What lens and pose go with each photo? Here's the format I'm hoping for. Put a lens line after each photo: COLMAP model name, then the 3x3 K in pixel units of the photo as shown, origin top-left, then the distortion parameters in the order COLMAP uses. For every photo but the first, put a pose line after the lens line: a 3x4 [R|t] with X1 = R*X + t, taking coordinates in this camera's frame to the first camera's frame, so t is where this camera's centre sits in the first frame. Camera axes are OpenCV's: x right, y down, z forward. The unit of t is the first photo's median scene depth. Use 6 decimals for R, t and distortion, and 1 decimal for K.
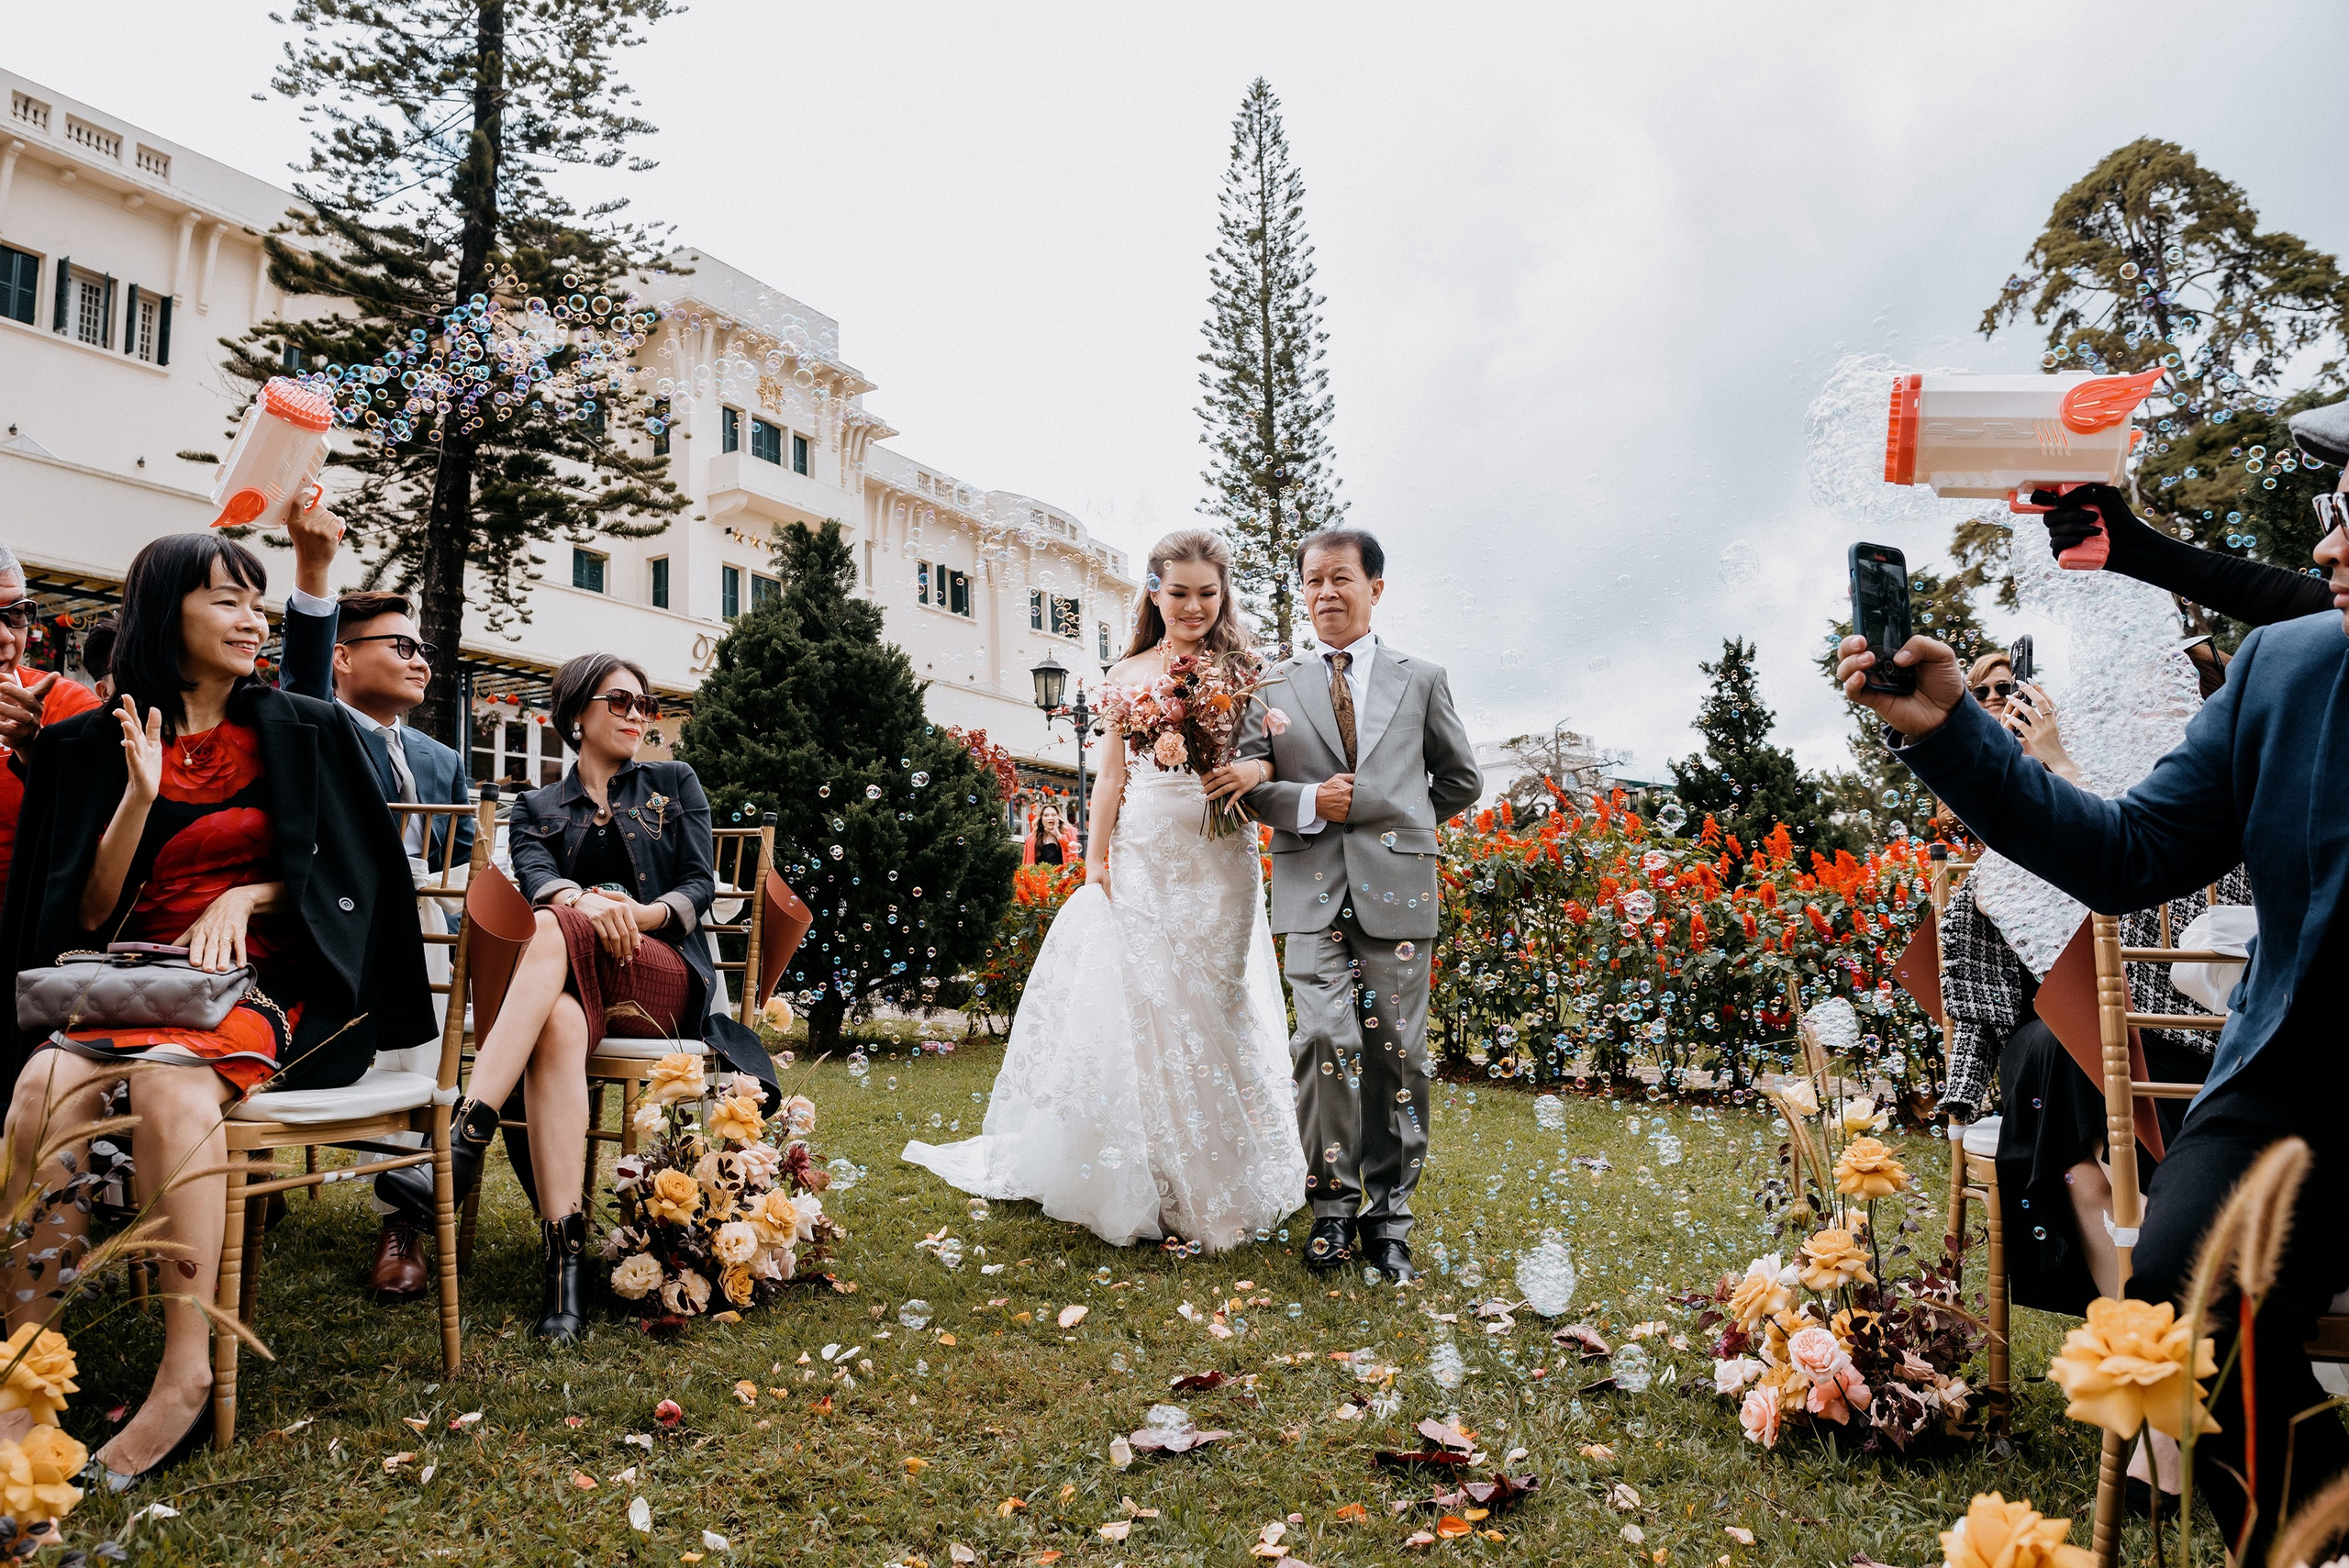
lens RADIAL K [[1731.4, 0, 1252.0], [0, 1731.4, 763.3], [0, 0, 1]] dist [-0.055789, 0.026424]
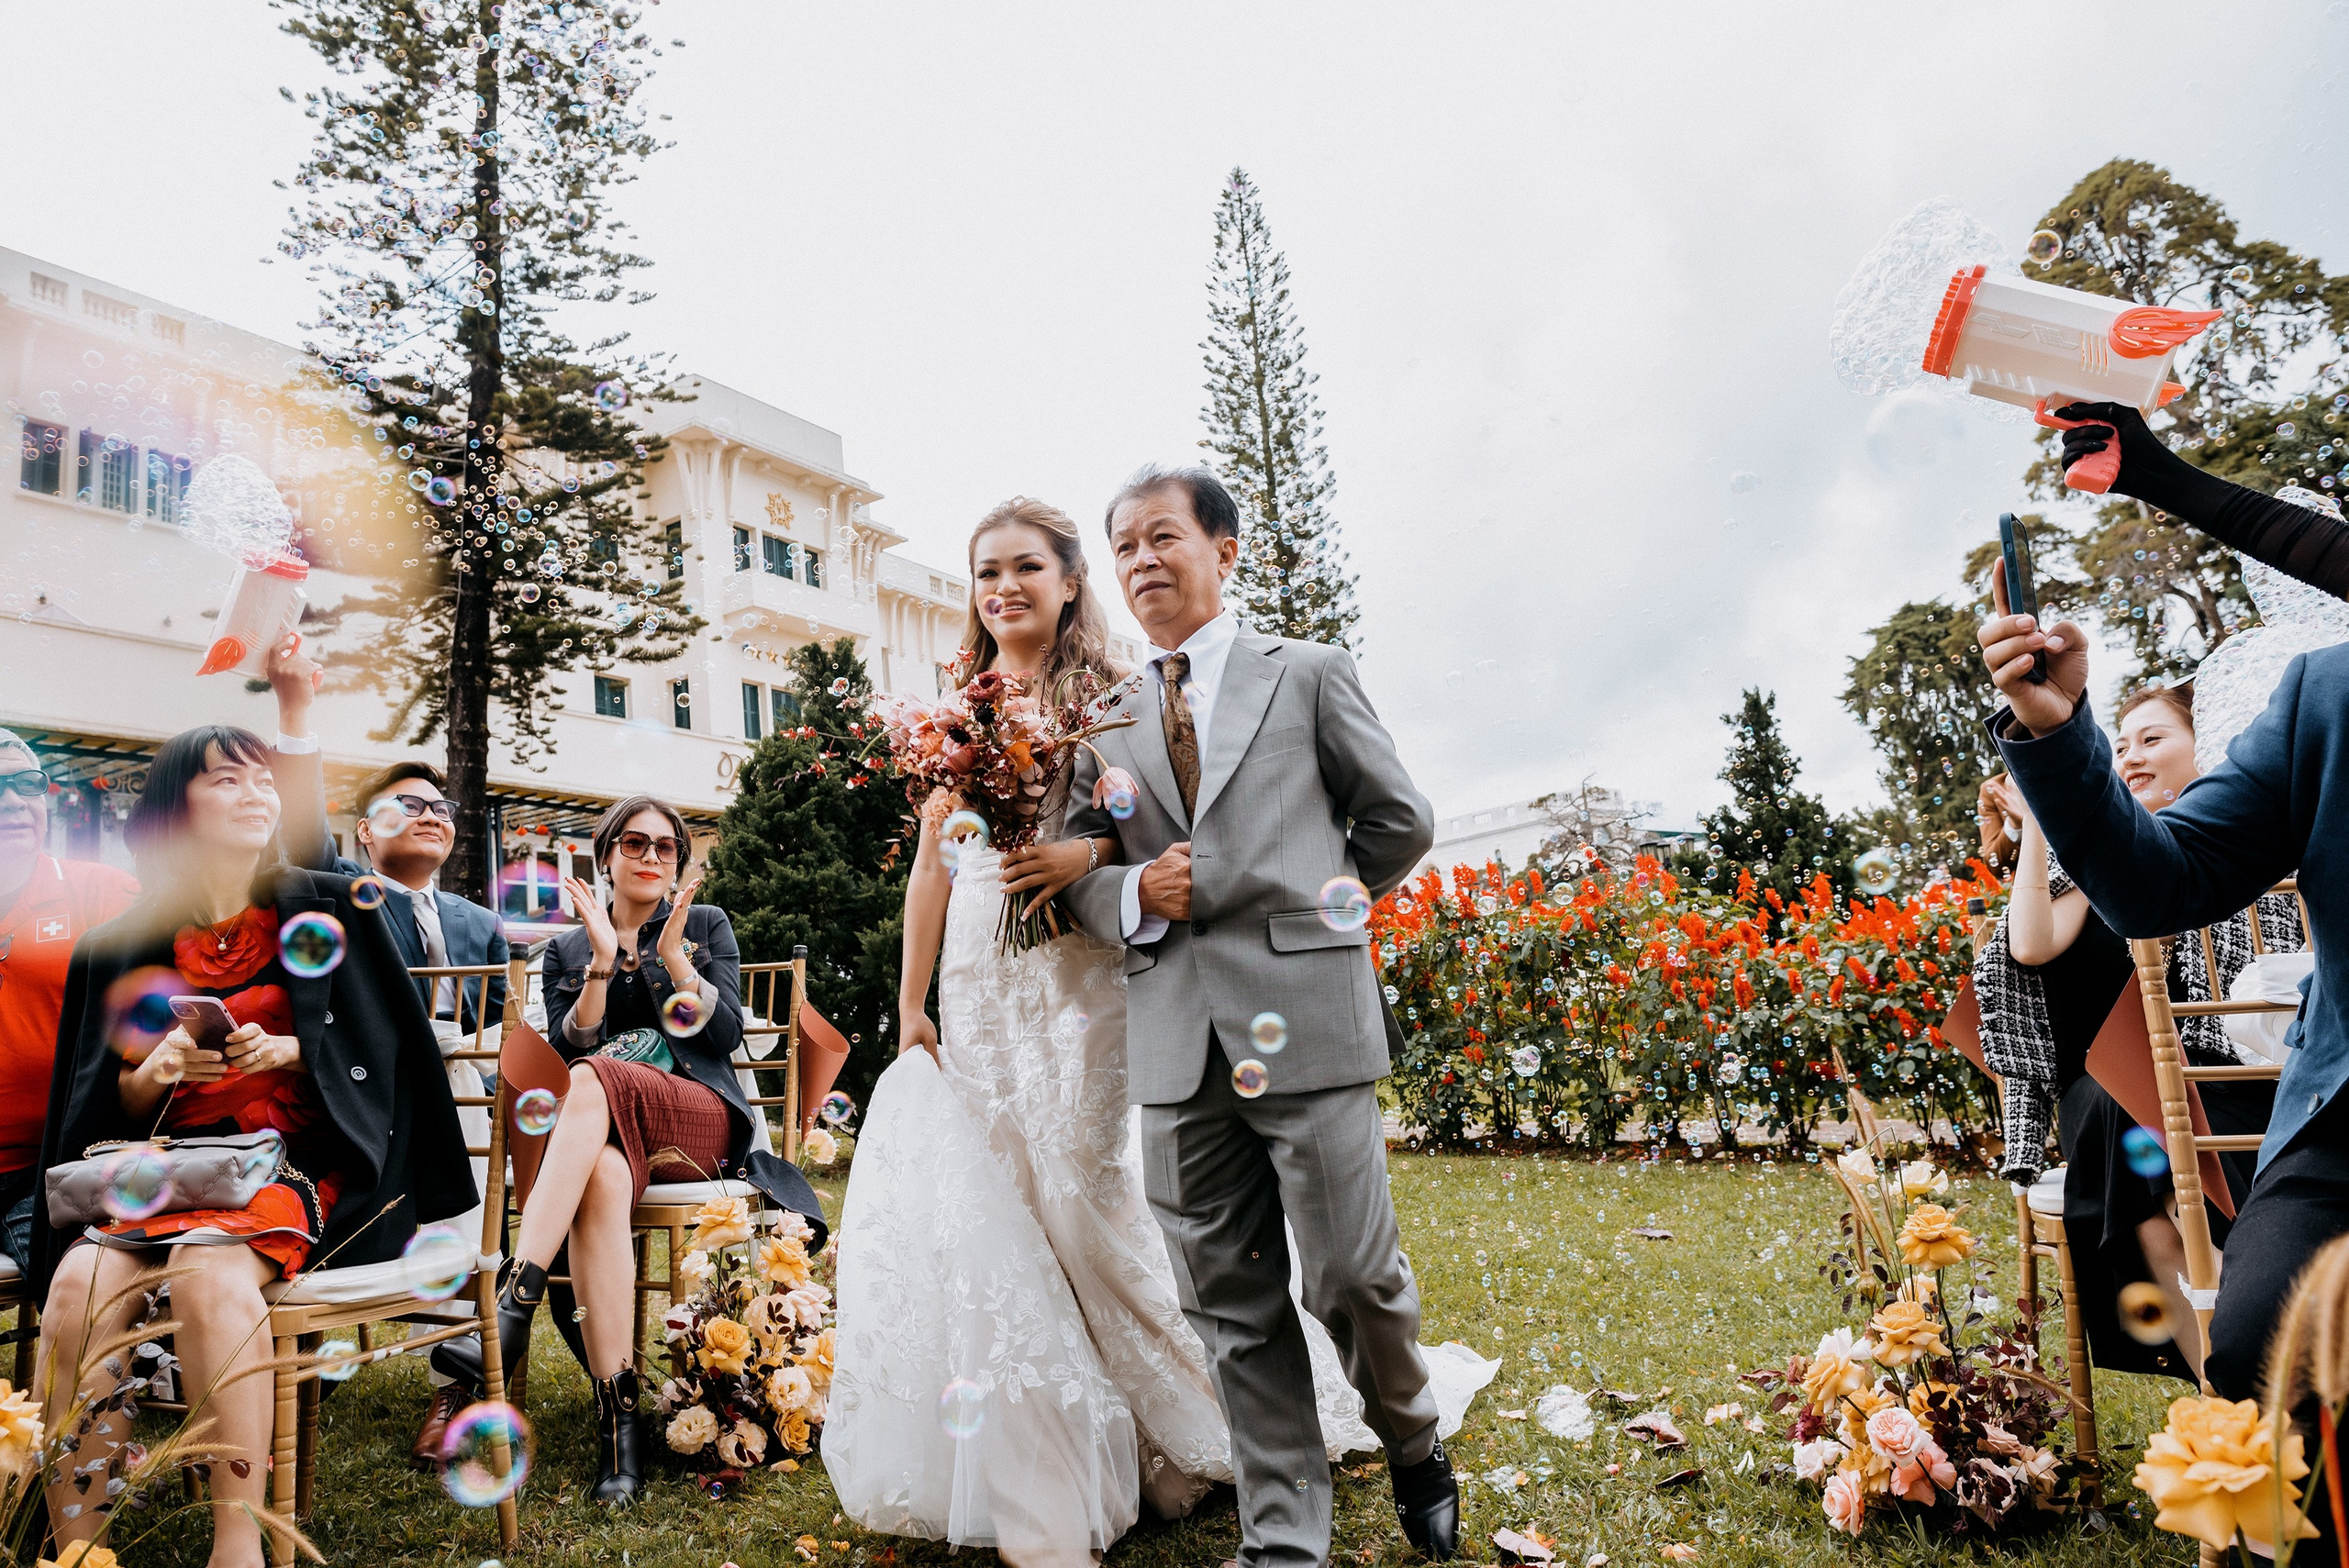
lens RADIAL K [[1731.4, 0, 1246.8], [0, 1731.4, 748.5], [0, 0, 1]] dist [-0.055789, 0.026424]
pose [[0.997251, -0.072387, -0.015798, 0.000632], [0.071465, 0.996049, -0.052714, -0.002732], [0.019552, 0.051440, 0.998485, 0.000307]]
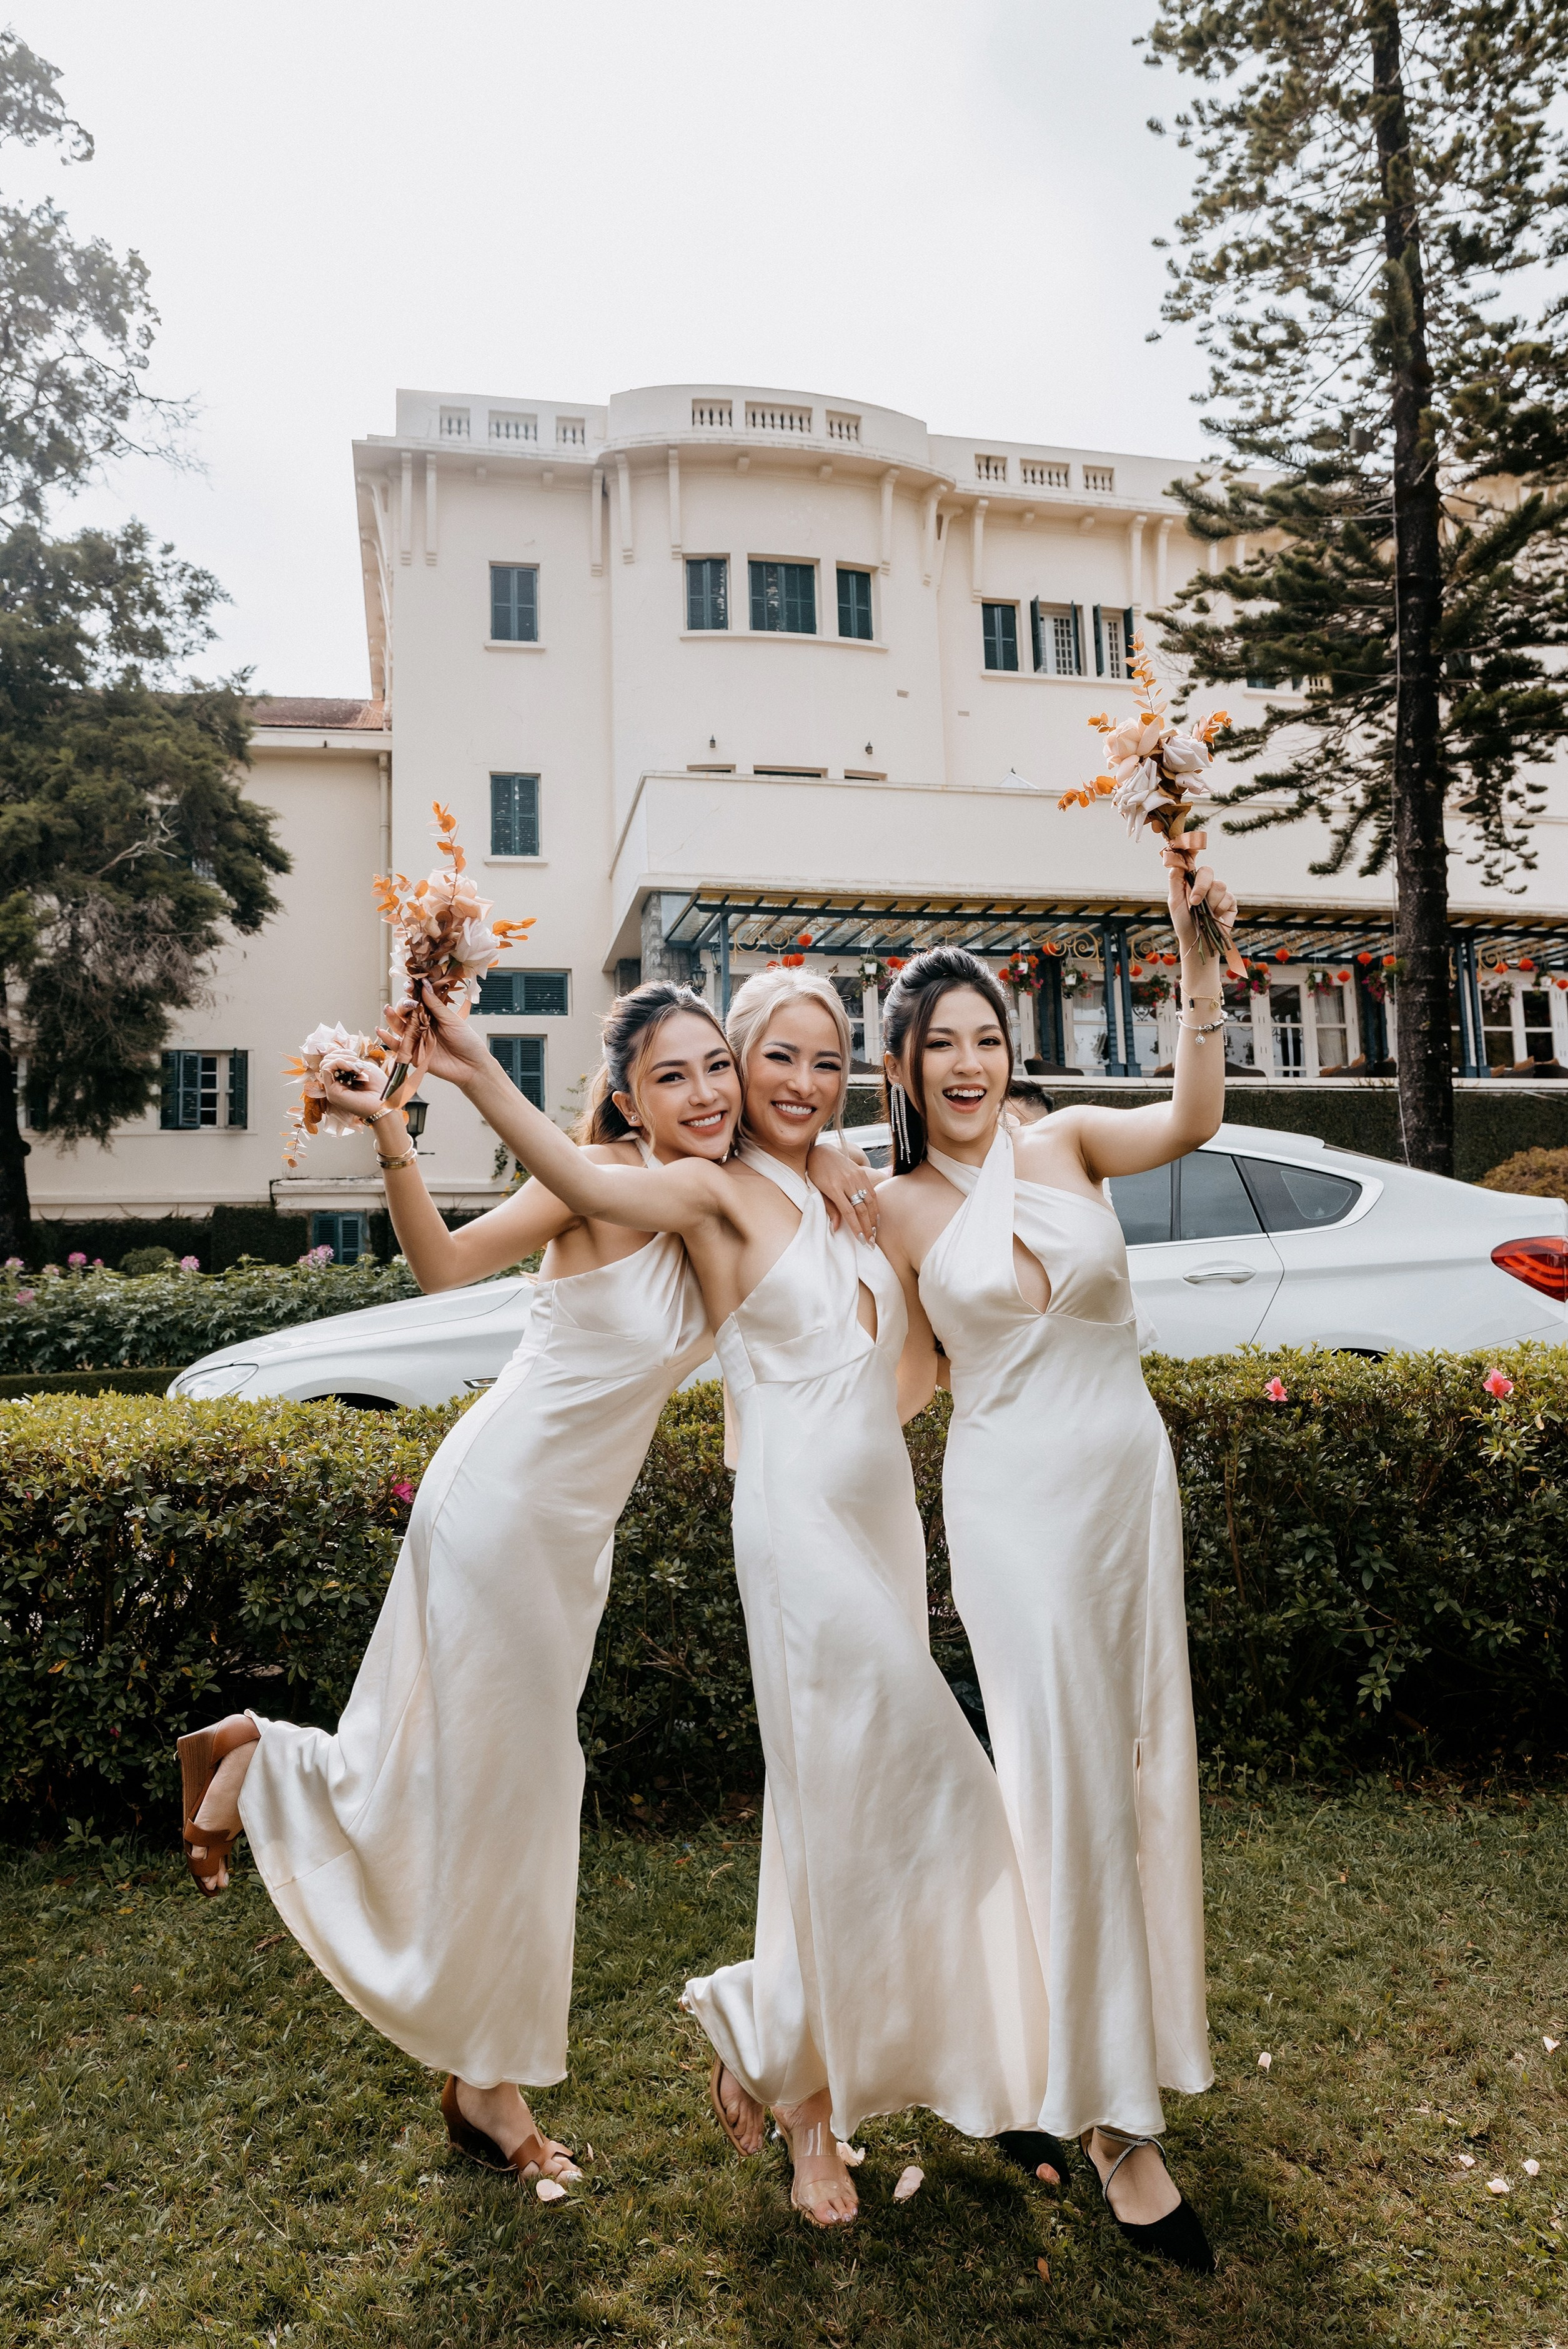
lens RADIAL K [[1581.8, 0, 770.3], [0, 1581.8, 1132.5], [0, 0, 1]] dist [-0.049231, 0.020460]
pose [[0.634863, -0.059239, -0.770350, -0.105158], [0.108656, 0.993993, 0.013108, -0.007573], [0.764946, -0.092025, 0.637486, 0.285073]]
